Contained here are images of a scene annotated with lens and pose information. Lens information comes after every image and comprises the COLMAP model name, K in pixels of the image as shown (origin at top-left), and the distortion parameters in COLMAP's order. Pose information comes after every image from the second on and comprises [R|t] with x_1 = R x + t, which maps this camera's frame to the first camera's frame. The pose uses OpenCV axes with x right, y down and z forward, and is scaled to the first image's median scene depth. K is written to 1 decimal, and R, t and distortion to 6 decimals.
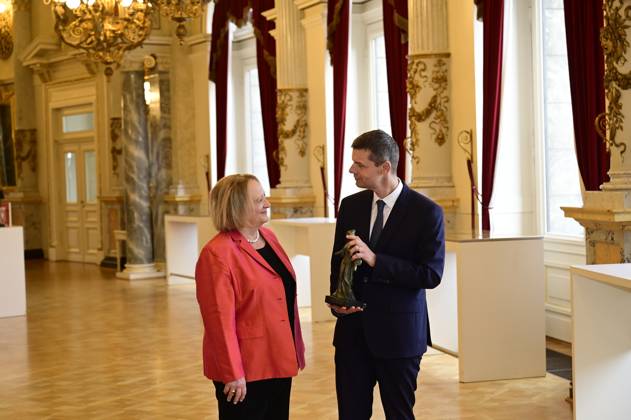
lens RADIAL K [[1106.3, 0, 315.5], [0, 1106.3, 210.0], [0, 0, 1]] dist [0.025702, 0.009774]
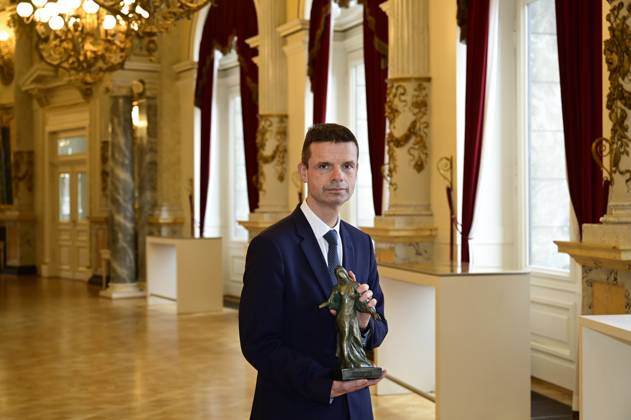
lens RADIAL K [[985.3, 0, 315.5], [0, 985.3, 210.0], [0, 0, 1]] dist [0.025225, -0.016186]
pose [[0.999661, 0.023339, 0.011538, 0.010300], [-0.023062, 0.999457, -0.023551, -0.002334], [-0.012082, 0.023277, 0.999656, 0.108853]]
